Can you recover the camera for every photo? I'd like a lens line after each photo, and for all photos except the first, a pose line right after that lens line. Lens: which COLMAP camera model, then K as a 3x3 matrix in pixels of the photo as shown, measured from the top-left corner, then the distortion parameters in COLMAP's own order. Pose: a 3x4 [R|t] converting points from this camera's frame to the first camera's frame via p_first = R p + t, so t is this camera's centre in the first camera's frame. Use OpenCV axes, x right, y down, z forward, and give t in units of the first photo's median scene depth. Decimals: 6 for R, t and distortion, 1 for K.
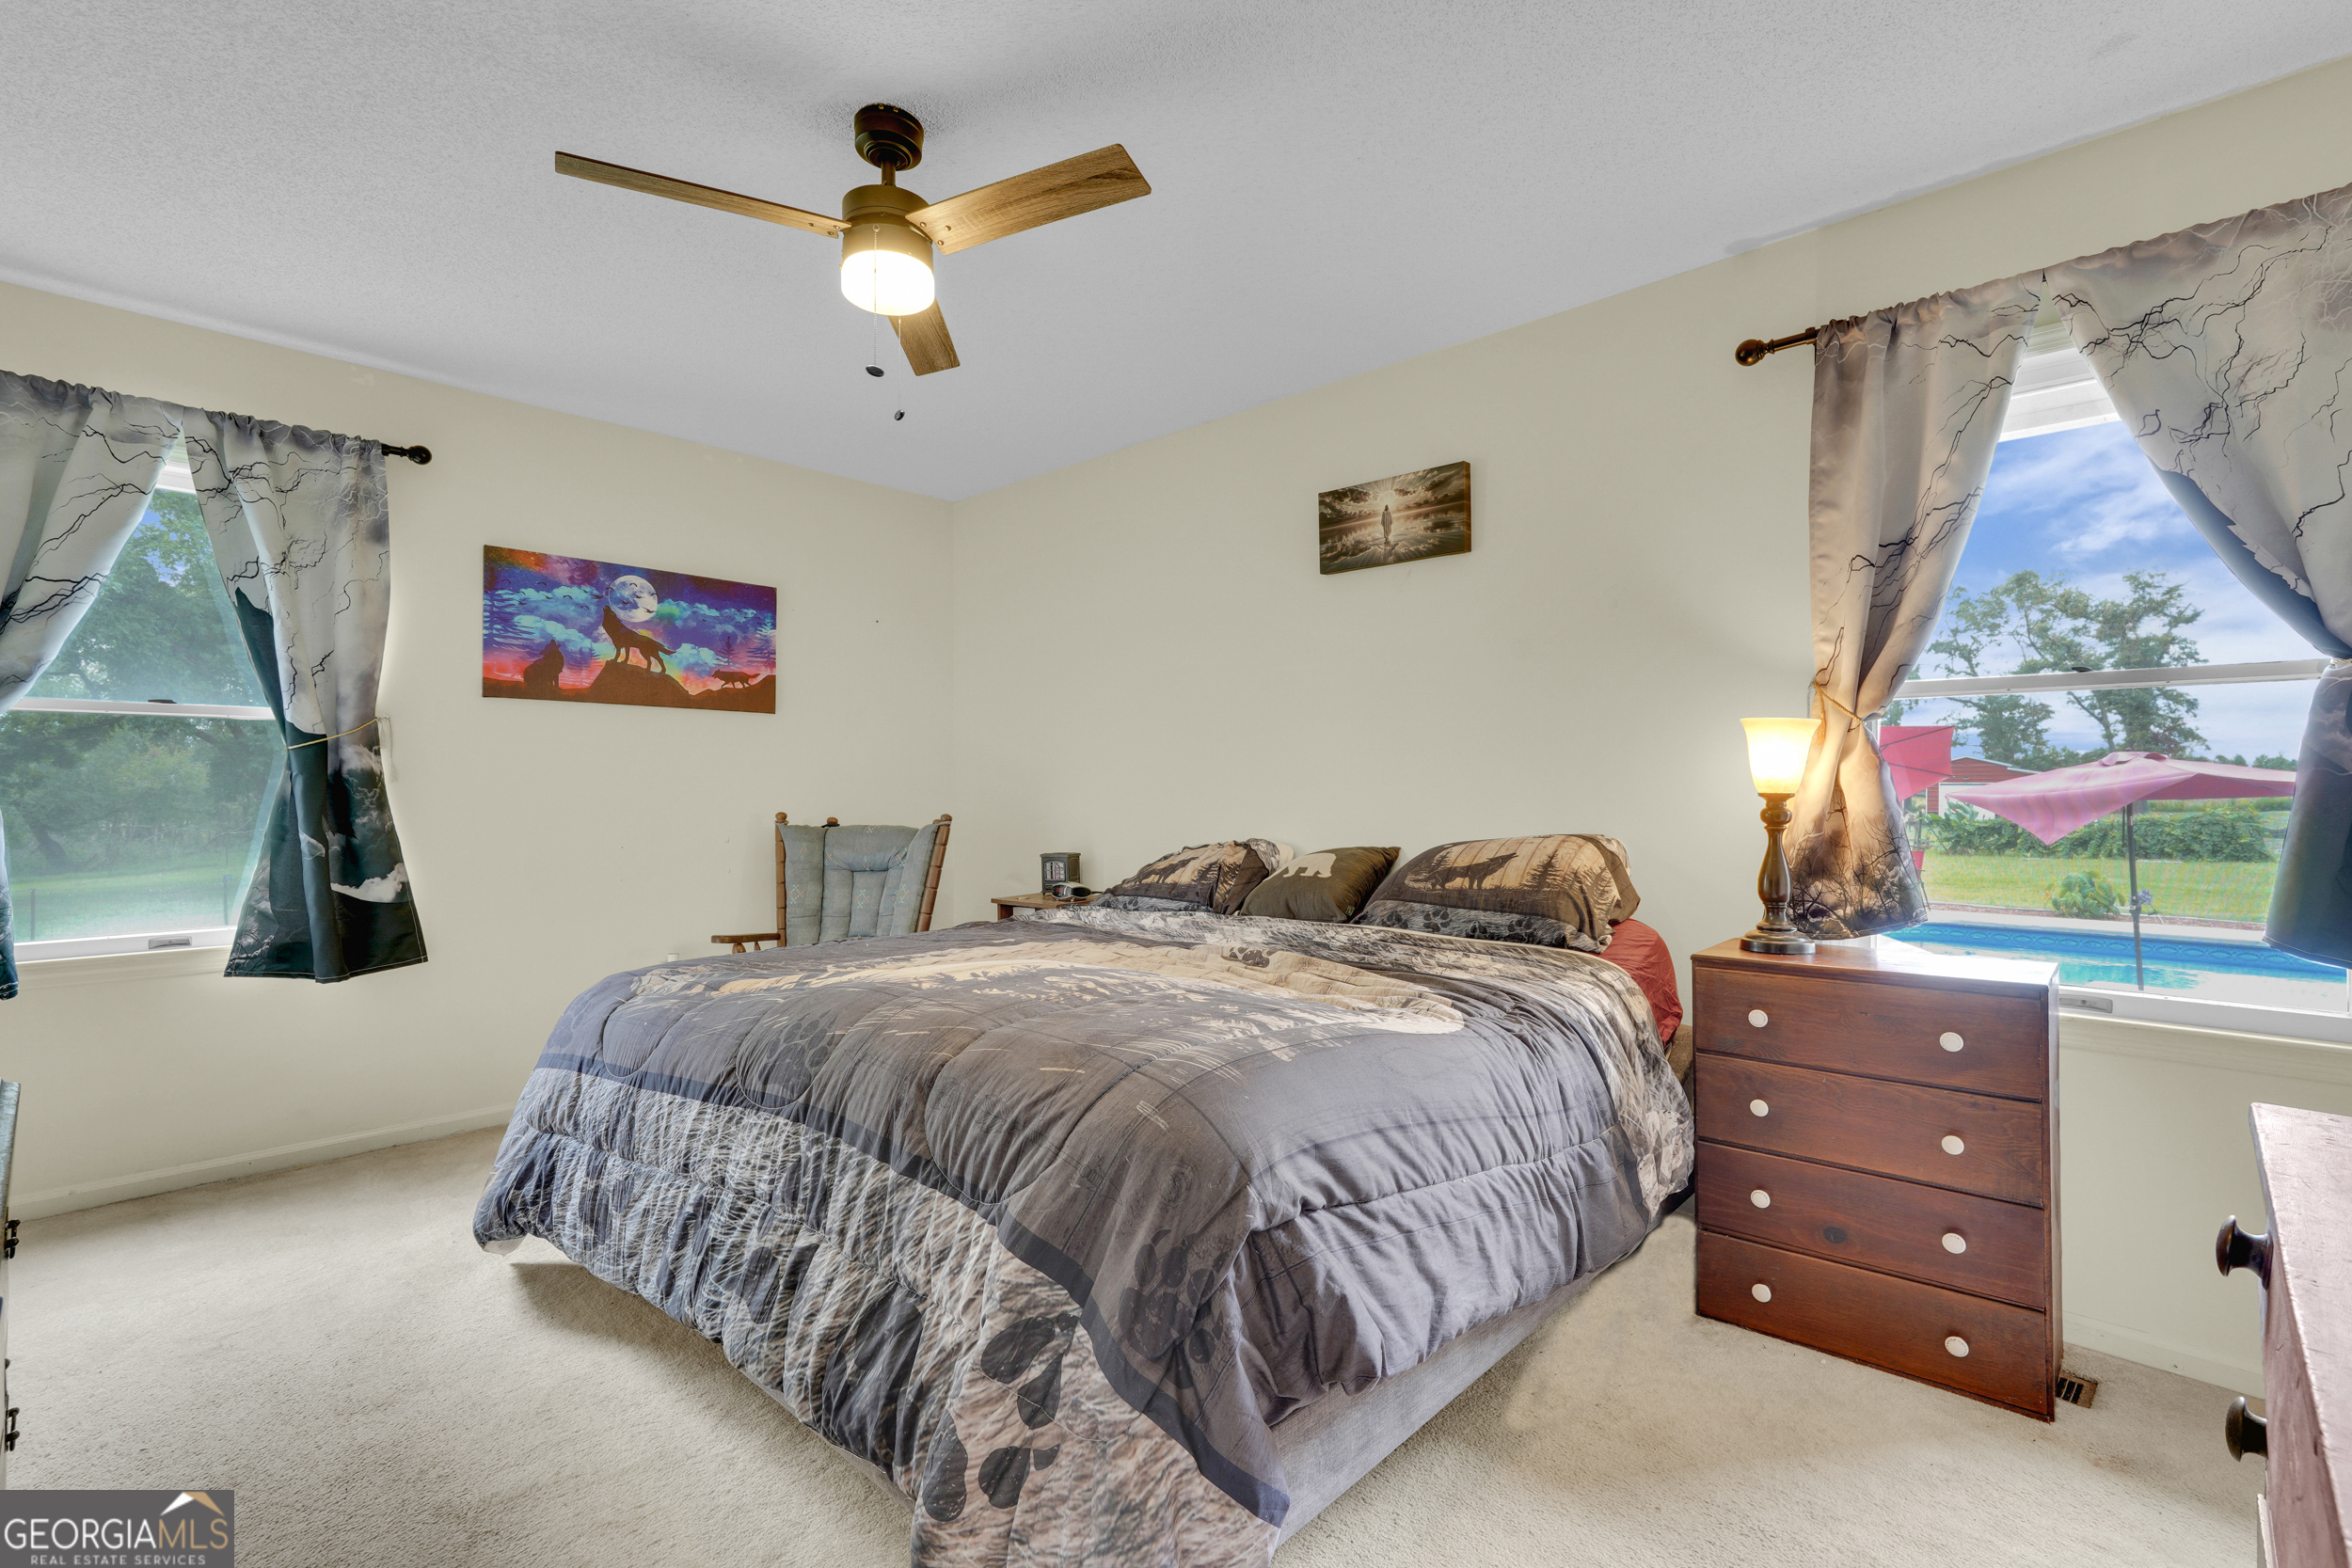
lens RADIAL K [[1100.2, 0, 1177.2], [0, 1100.2, 791.0], [0, 0, 1]] dist [0.002957, 0.000517]
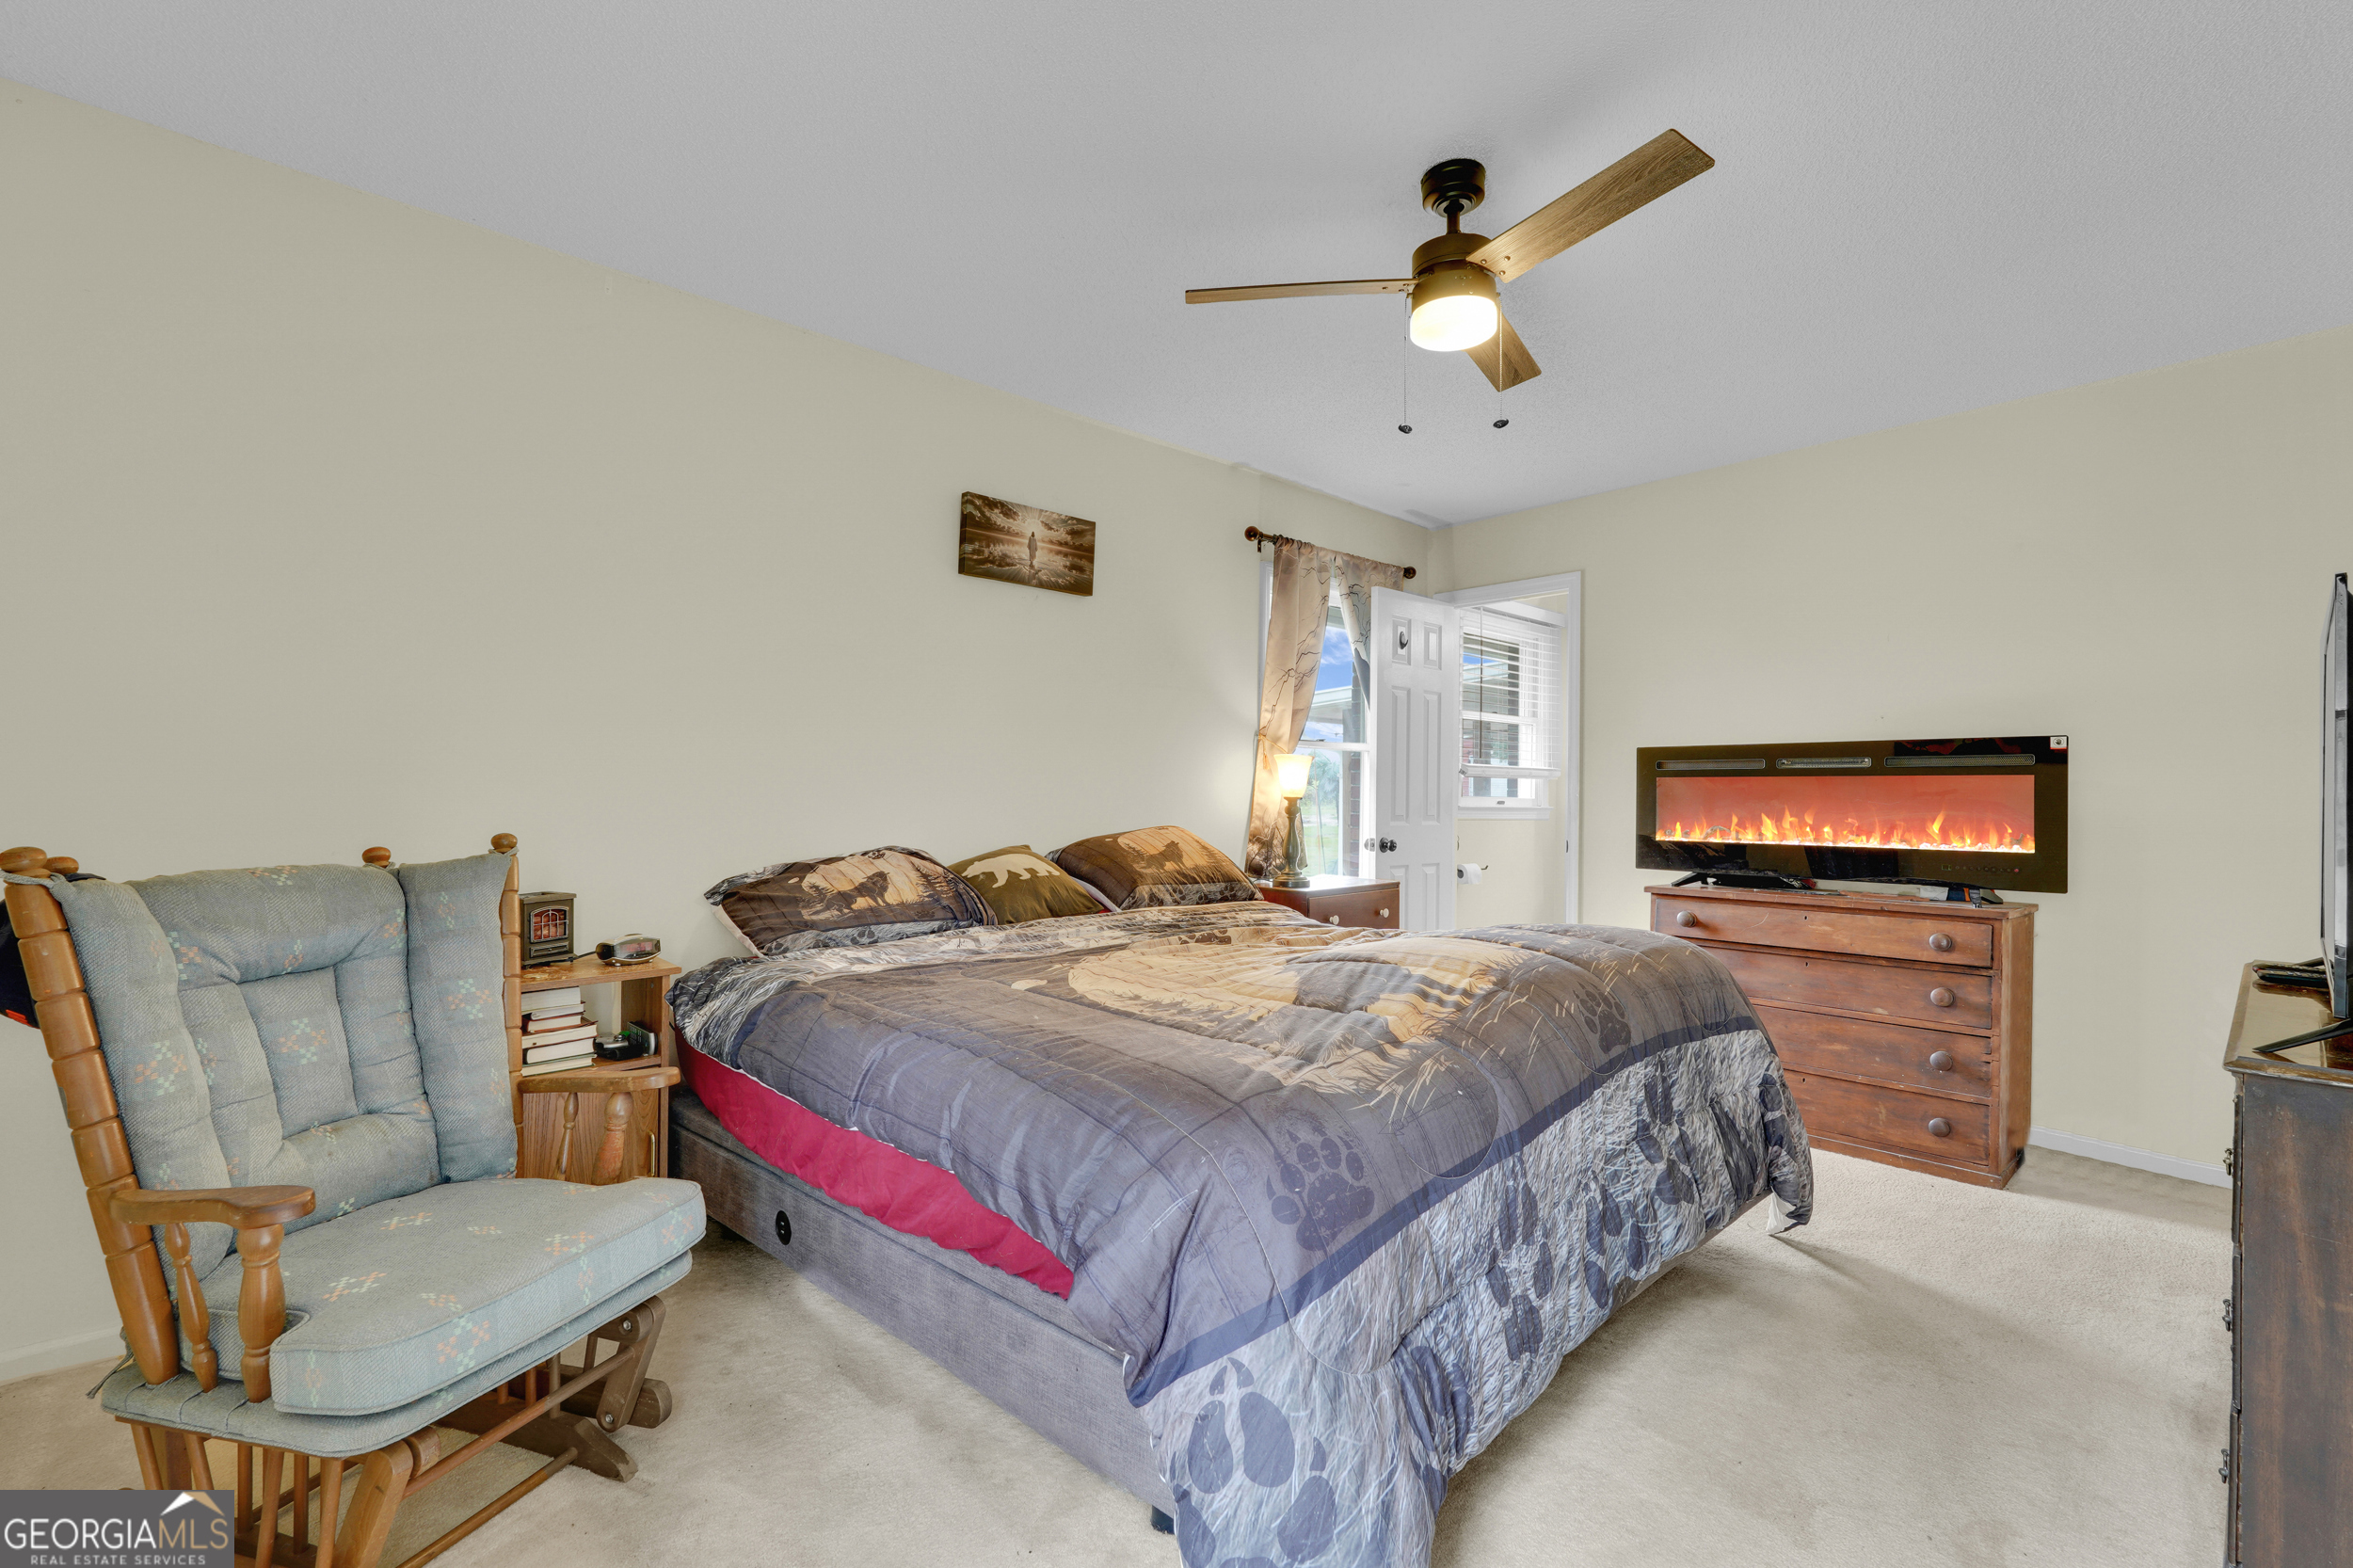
lens RADIAL K [[1100.8, 0, 1177.5], [0, 1100.8, 785.8], [0, 0, 1]] dist [0.002957, 0.000517]
pose [[0.032019, 0.007189, 0.999461, -0.902555], [-0.007330, 0.999949, -0.006957, -0.001342], [-0.999460, -0.007103, 0.032070, 0.827149]]
